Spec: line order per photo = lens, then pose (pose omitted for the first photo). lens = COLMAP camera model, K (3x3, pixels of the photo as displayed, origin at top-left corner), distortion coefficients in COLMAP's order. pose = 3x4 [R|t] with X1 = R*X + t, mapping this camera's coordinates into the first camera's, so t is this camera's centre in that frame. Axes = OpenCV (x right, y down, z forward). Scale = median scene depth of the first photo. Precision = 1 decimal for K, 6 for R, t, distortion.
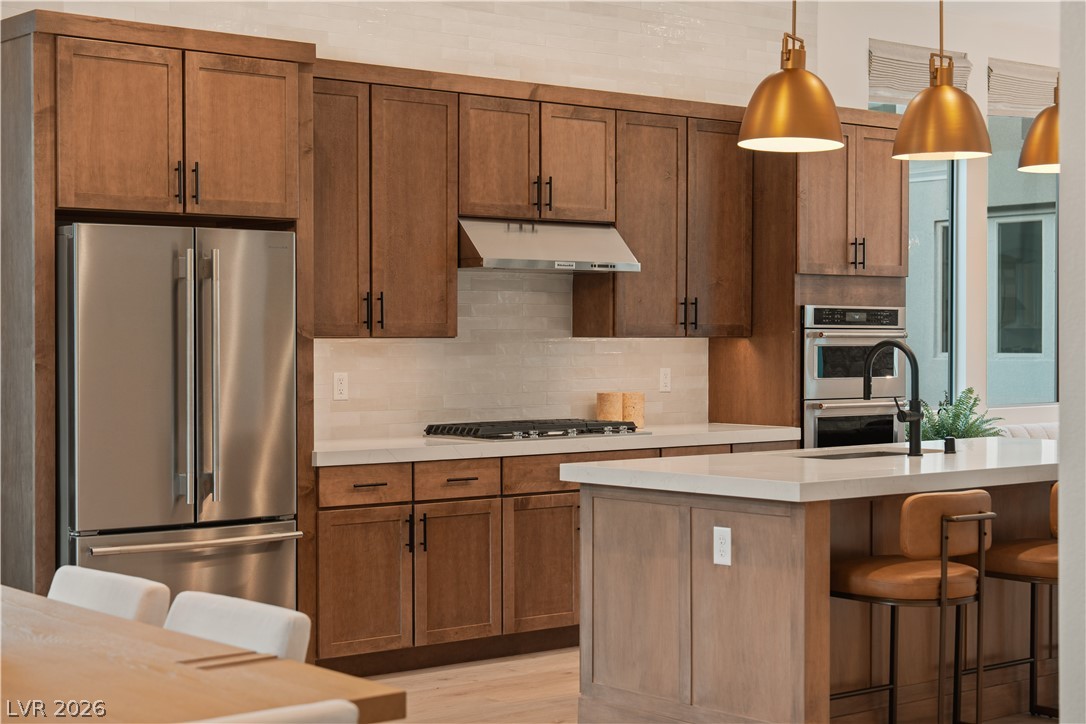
lens RADIAL K [[1817.1, 0, 543.0], [0, 1817.1, 362.0], [0, 0, 1]] dist [0.057564, 0.078779]
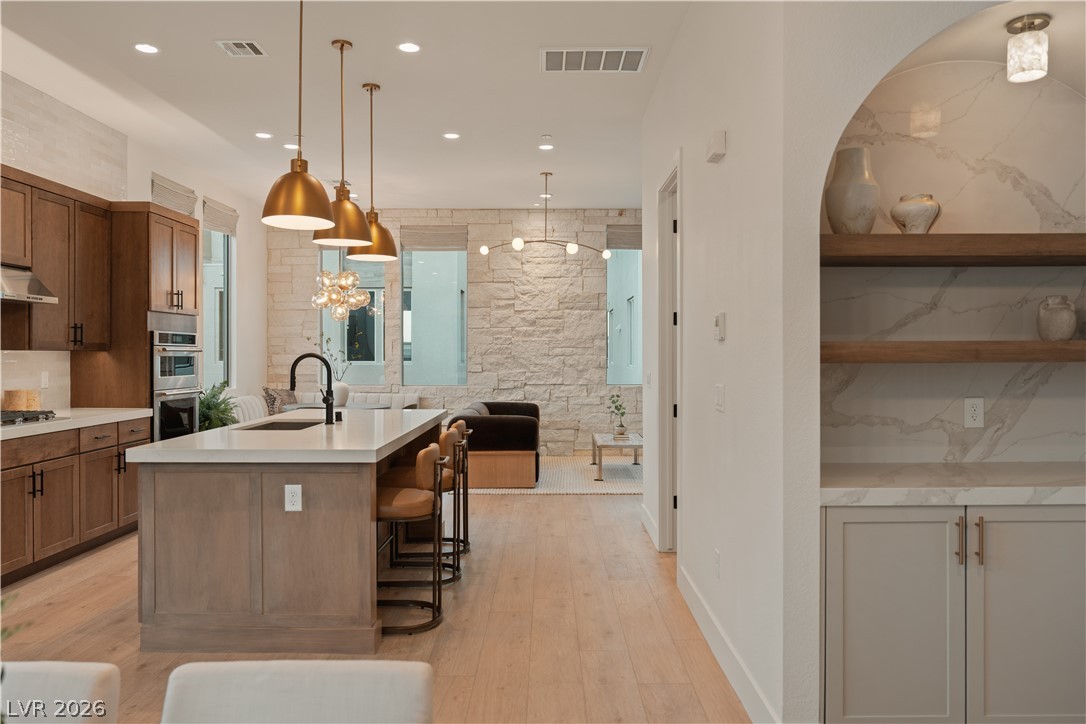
lens RADIAL K [[792.1, 0, 543.0], [0, 792.1, 362.0], [0, 0, 1]] dist [0.002471, 0.001936]
pose [[0.645644, -0.004647, 0.763624, -0.211589], [0.005753, 0.999983, 0.001222, -0.003900], [-0.763617, 0.003605, 0.645660, 0.386677]]
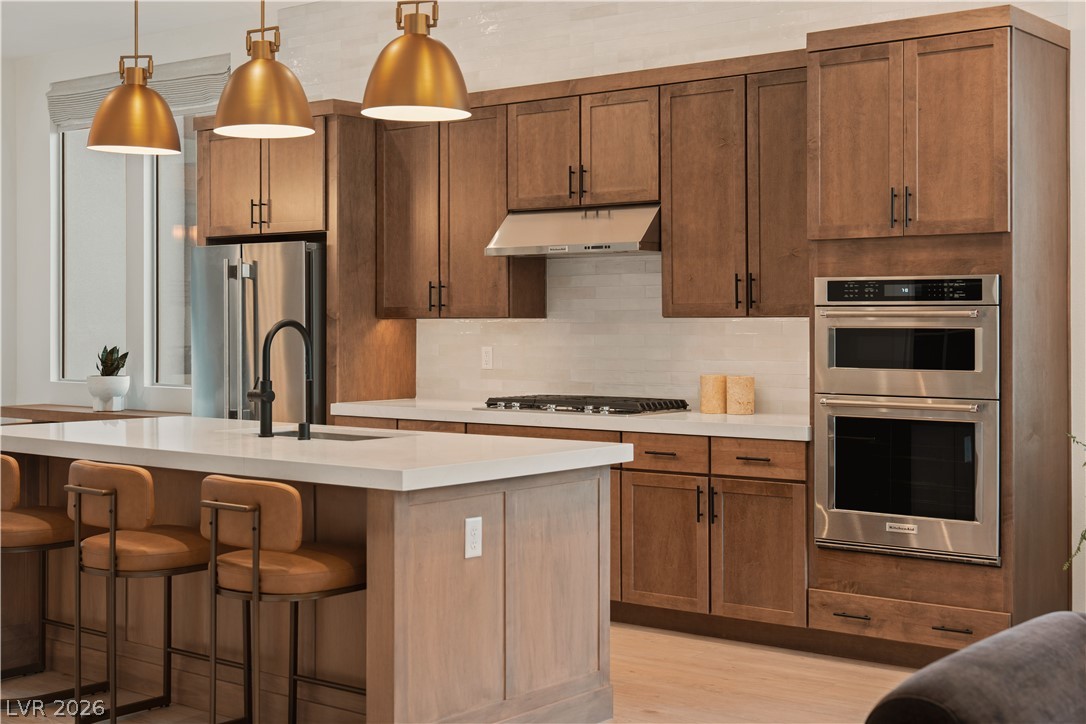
lens RADIAL K [[1459.6, 0, 543.7], [0, 1459.6, 312.0], [0, 0, 1]] dist [0.024377, 0.018381]
pose [[0.201468, -0.005168, -0.979481, 0.990565], [-0.012282, 0.999894, -0.007802, -0.011954], [0.979418, 0.013602, 0.201383, 0.969208]]
